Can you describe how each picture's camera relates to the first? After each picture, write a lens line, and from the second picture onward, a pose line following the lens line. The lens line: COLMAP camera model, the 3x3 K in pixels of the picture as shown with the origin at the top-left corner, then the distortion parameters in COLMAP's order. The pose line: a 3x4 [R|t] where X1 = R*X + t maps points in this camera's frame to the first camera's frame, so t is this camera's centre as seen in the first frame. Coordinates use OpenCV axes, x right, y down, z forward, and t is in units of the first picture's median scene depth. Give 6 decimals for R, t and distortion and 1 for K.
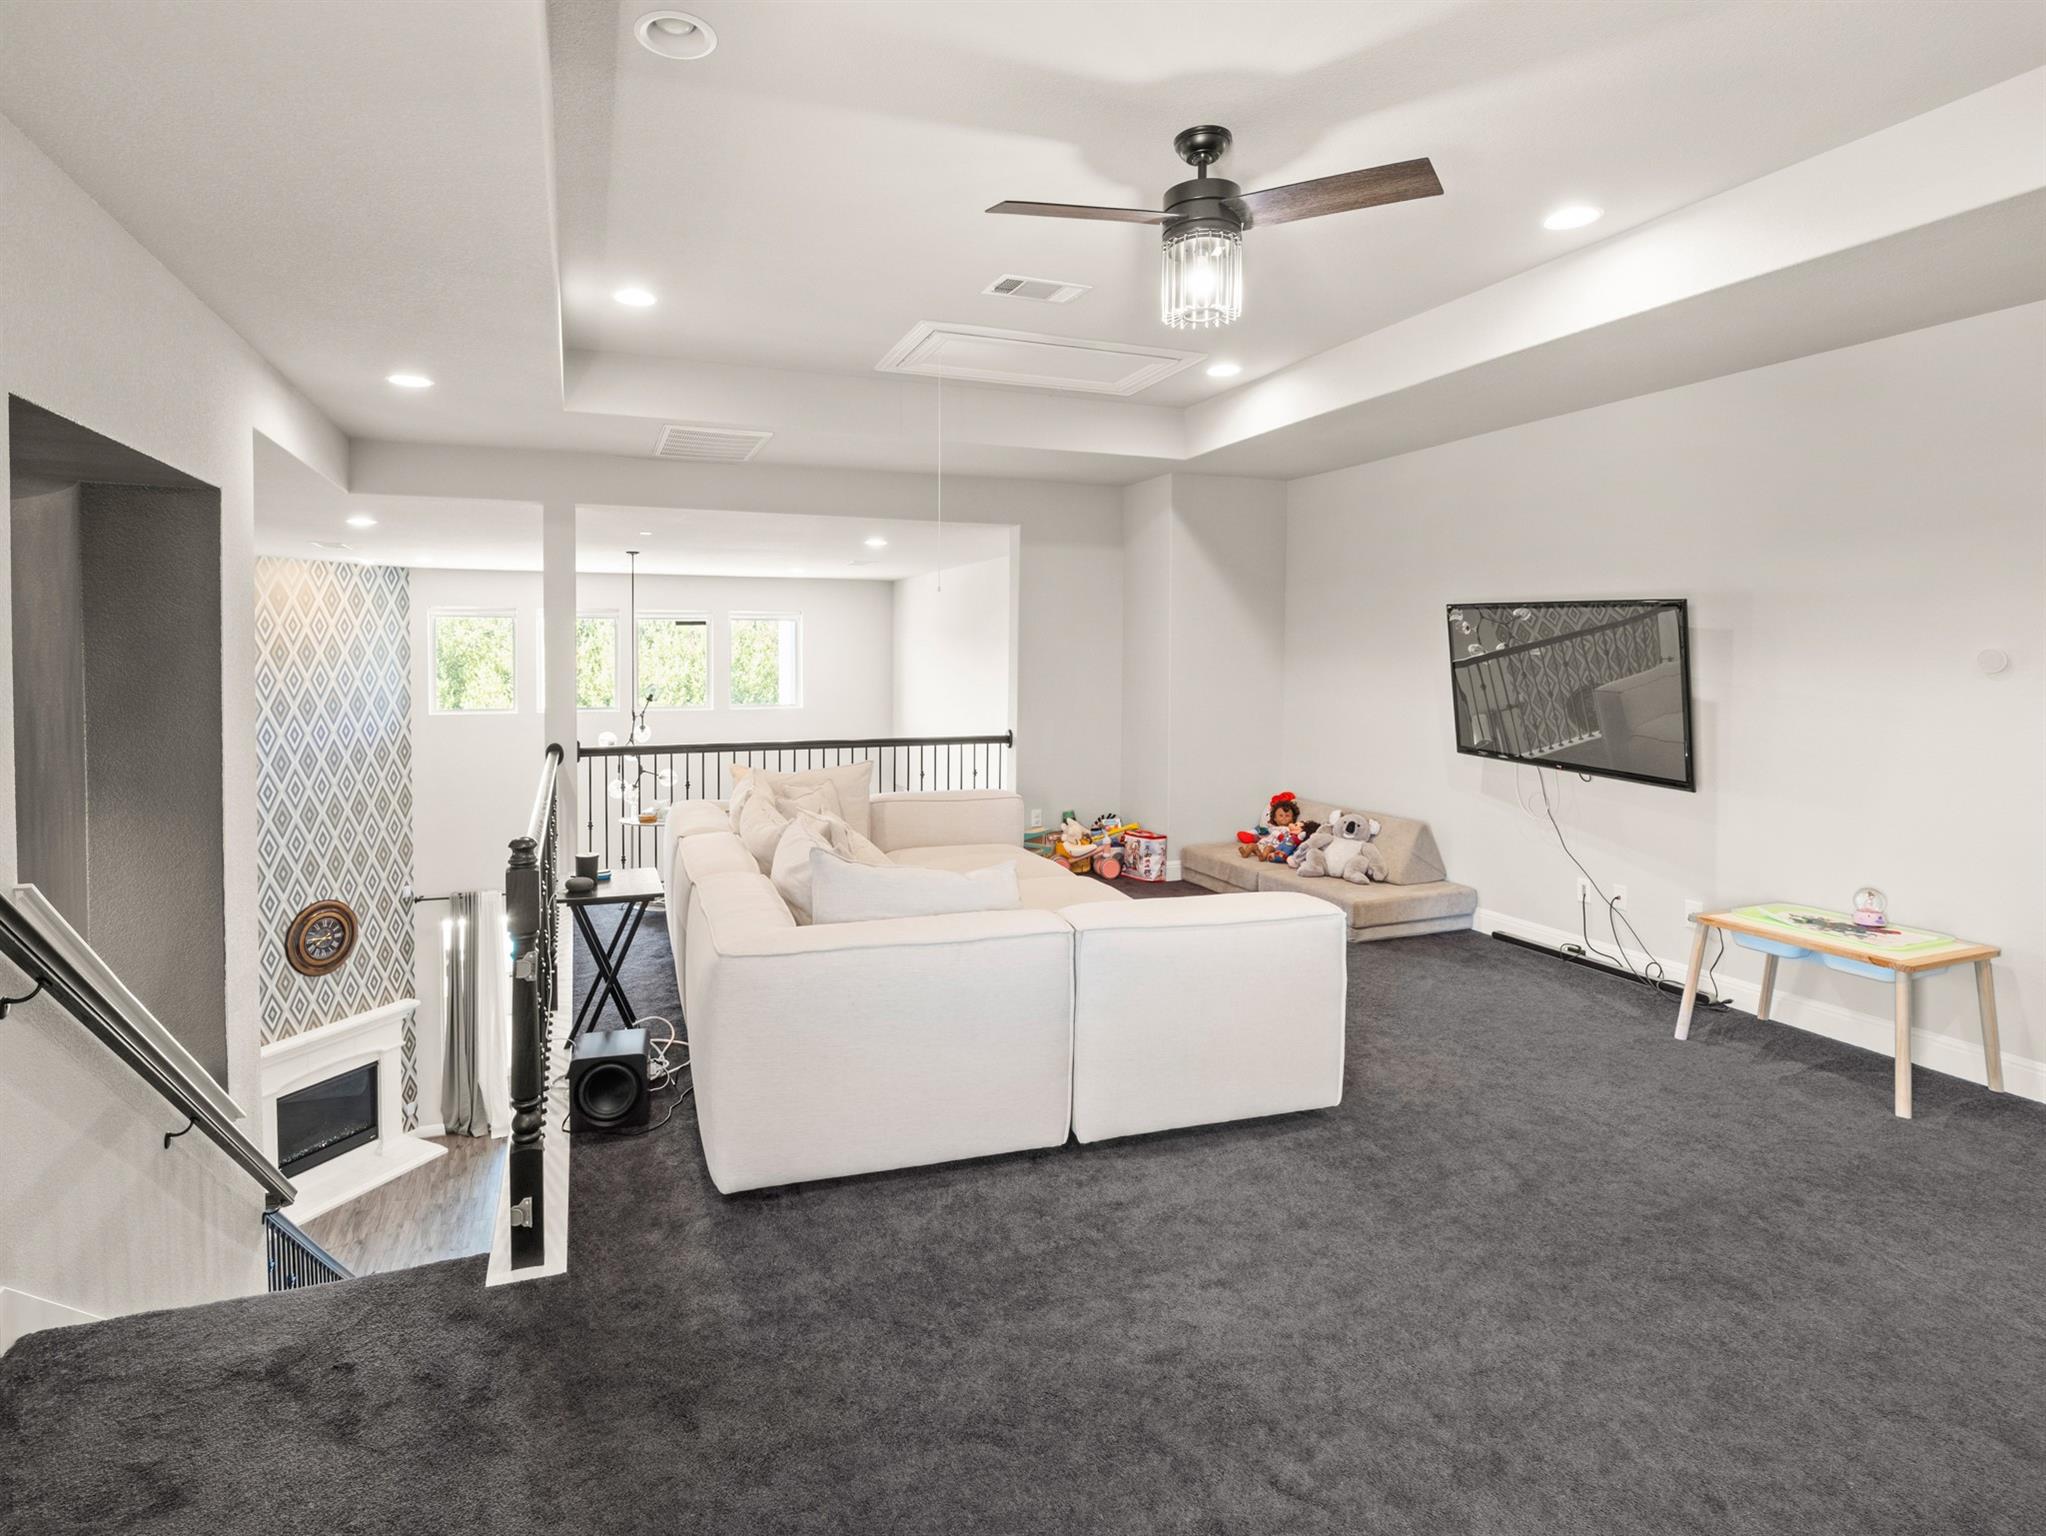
lens RADIAL K [[1022.5, 0, 918.3], [0, 1022.5, 678.0], [0, 0, 1]] dist [0.000357, -0.000587]
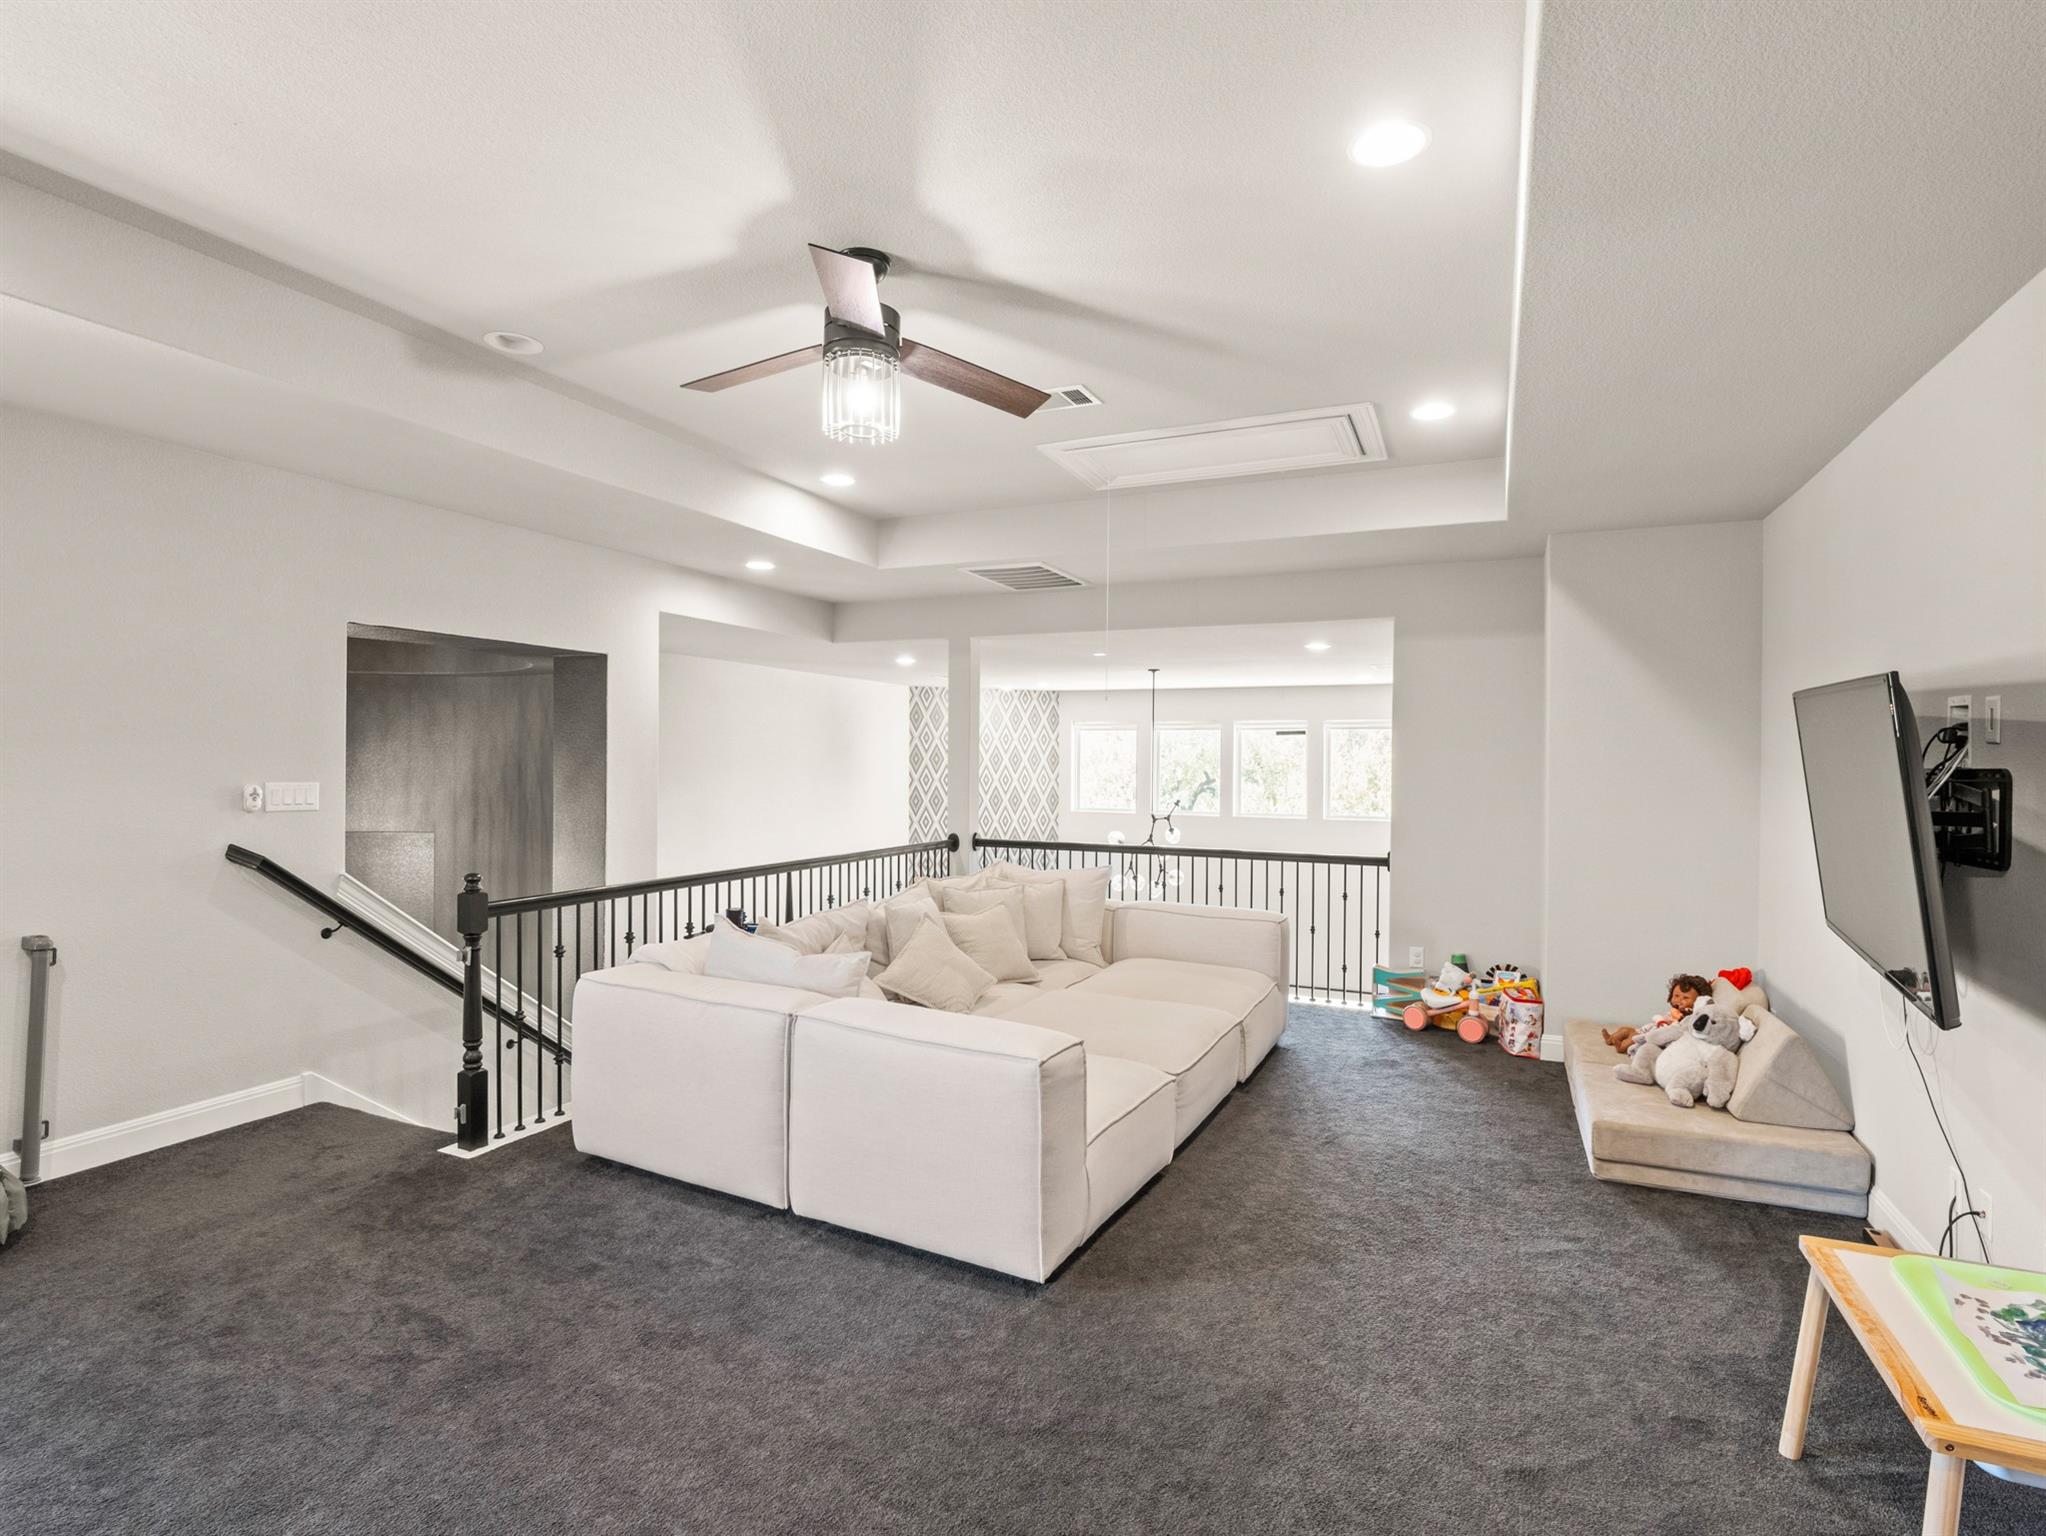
lens RADIAL K [[988.6, 0, 1024.3], [0, 988.6, 764.7], [0, 0, 1]] dist [-0.011741, -0.001172]
pose [[0.722547, 0.010389, -0.691244, 0.484408], [-0.026008, 0.999588, -0.012163, -0.005827], [0.690833, 0.026766, 0.722519, 0.187449]]
